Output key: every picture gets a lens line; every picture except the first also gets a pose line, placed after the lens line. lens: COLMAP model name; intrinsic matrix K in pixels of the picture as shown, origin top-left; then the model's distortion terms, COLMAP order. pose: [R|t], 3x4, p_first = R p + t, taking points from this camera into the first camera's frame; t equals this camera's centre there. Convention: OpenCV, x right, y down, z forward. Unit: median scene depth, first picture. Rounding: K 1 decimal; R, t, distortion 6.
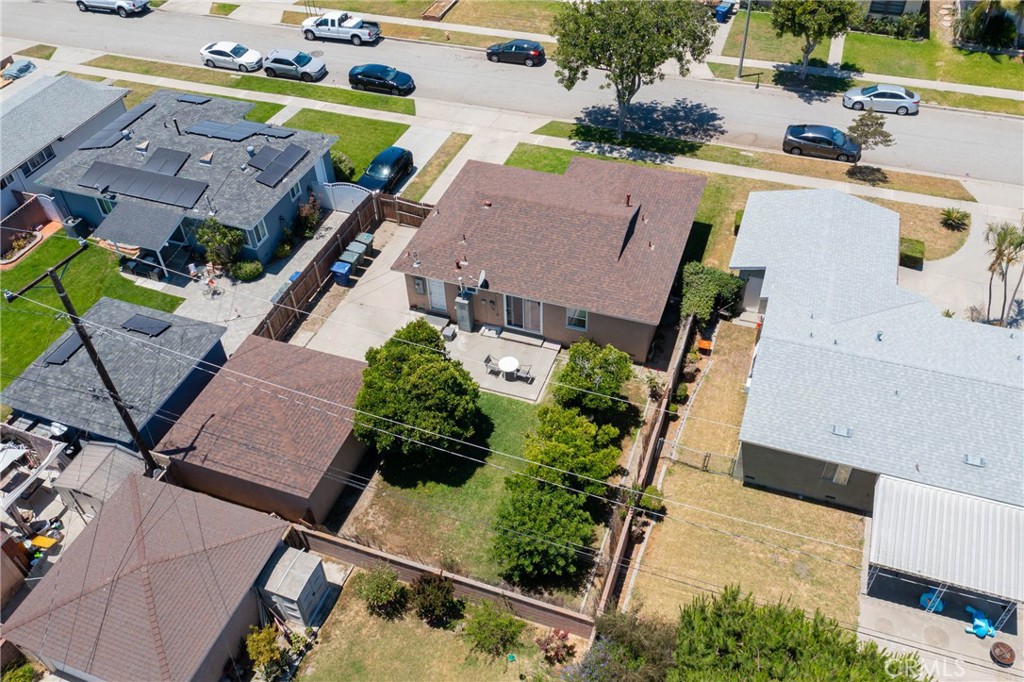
lens RADIAL K [[821.5, 0, 512.0], [0, 821.5, 341.0], [0, 0, 1]] dist [-0.007102, 0.003245]
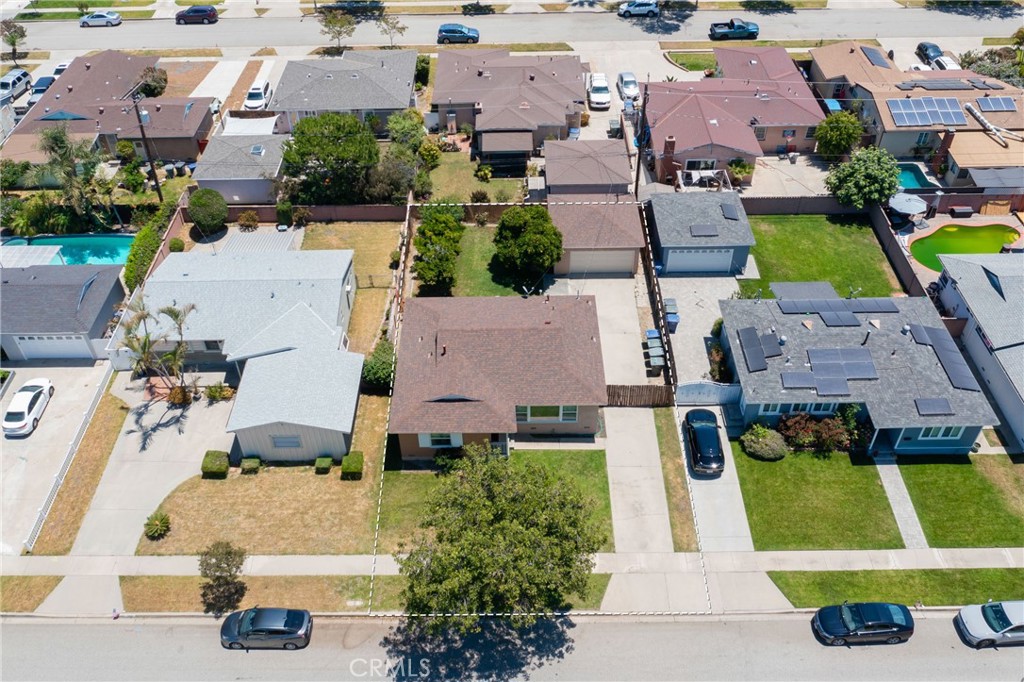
lens RADIAL K [[864.0, 0, 501.9], [0, 864.0, 341.6], [0, 0, 1]] dist [-0.017930, 0.002433]
pose [[-0.942223, 0.261321, -0.209588, 0.290133], [-0.193243, 0.087052, 0.977281, -1.286112], [0.273629, 0.961318, -0.031524, 0.905753]]
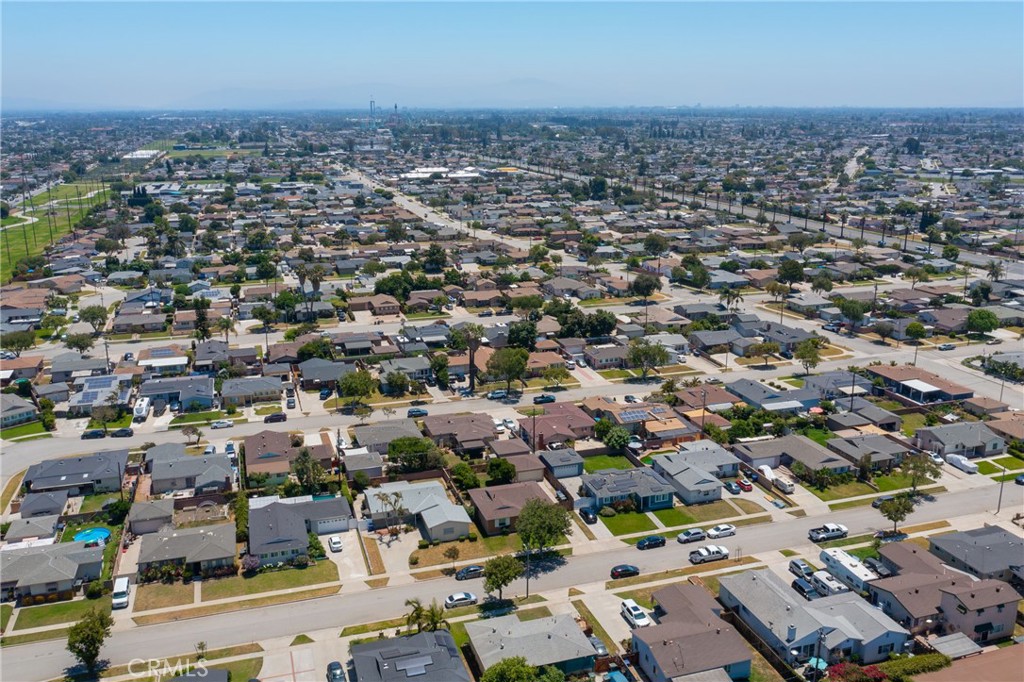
lens RADIAL K [[839.3, 0, 510.0], [0, 839.3, 335.5], [0, 0, 1]] dist [-0.010196, 0.002844]
pose [[-0.800181, 0.189402, -0.569068, 1.747873], [-0.390458, 0.555704, 0.733986, -2.800560], [0.455251, 0.809518, -0.370711, 1.563240]]
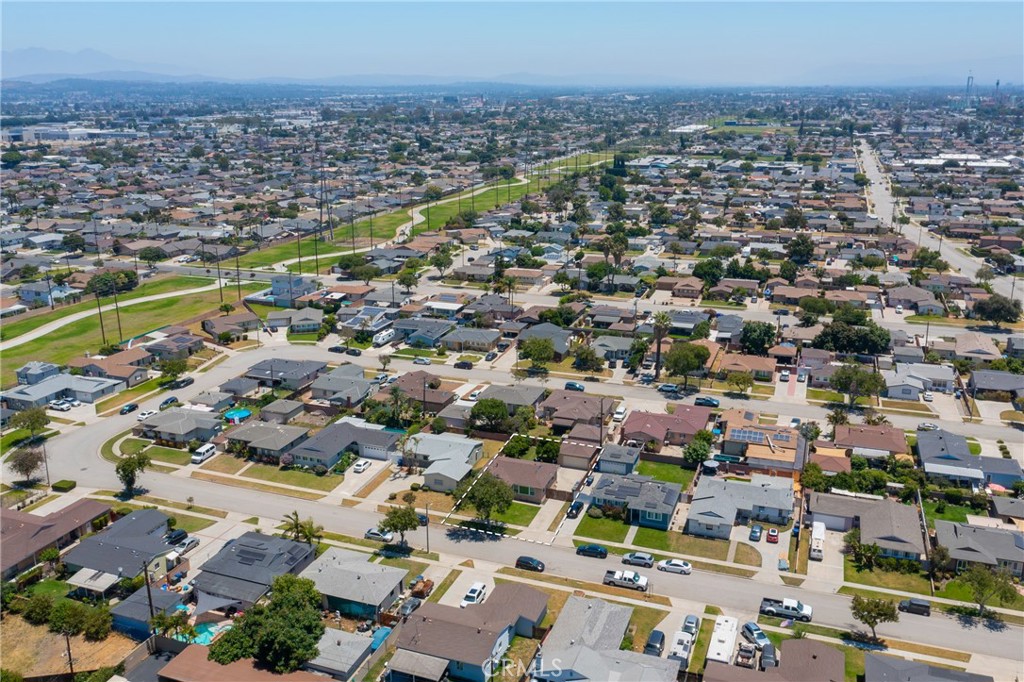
lens RADIAL K [[839.3, 0, 510.0], [0, 839.3, 335.5], [0, 0, 1]] dist [-0.010196, 0.002844]
pose [[-0.999326, 0.034413, 0.012758, 0.012488], [0.028328, 0.502226, 0.864272, -3.238372], [0.023335, 0.864051, -0.502863, 2.075619]]
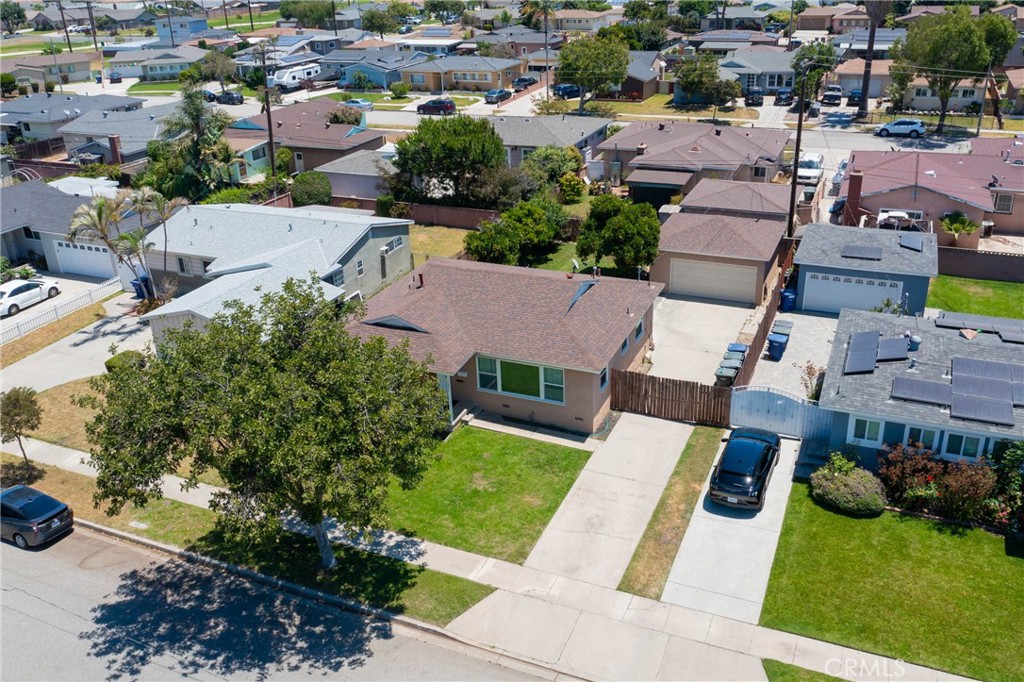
lens RADIAL K [[864.6, 0, 512.0], [0, 864.6, 341.0], [0, 0, 1]] dist [-0.010587, -0.004151]
pose [[-0.995658, 0.034547, 0.086442, -0.042286], [0.093081, 0.356978, 0.929464, -0.916473], [0.001252, 0.933474, -0.358644, 1.226674]]
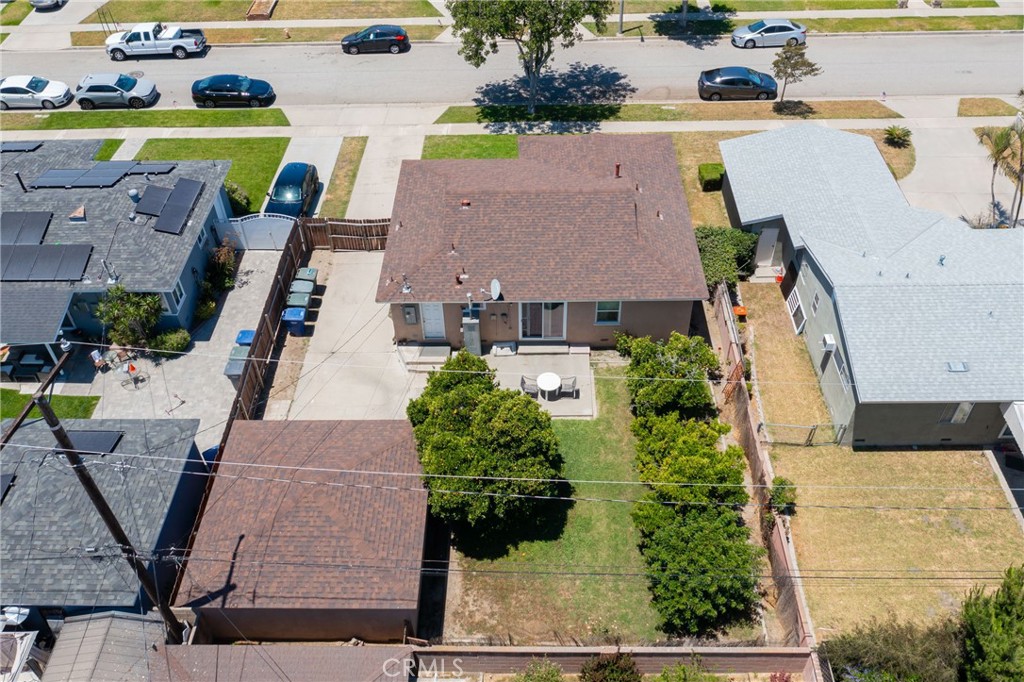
lens RADIAL K [[839.3, 0, 510.0], [0, 839.3, 335.5], [0, 0, 1]] dist [-0.010196, 0.002844]
pose [[0.946323, -0.217195, 0.239373, -0.192384], [0.219426, 0.975470, 0.017628, -0.033875], [-0.237330, 0.035842, 0.970768, 0.133916]]
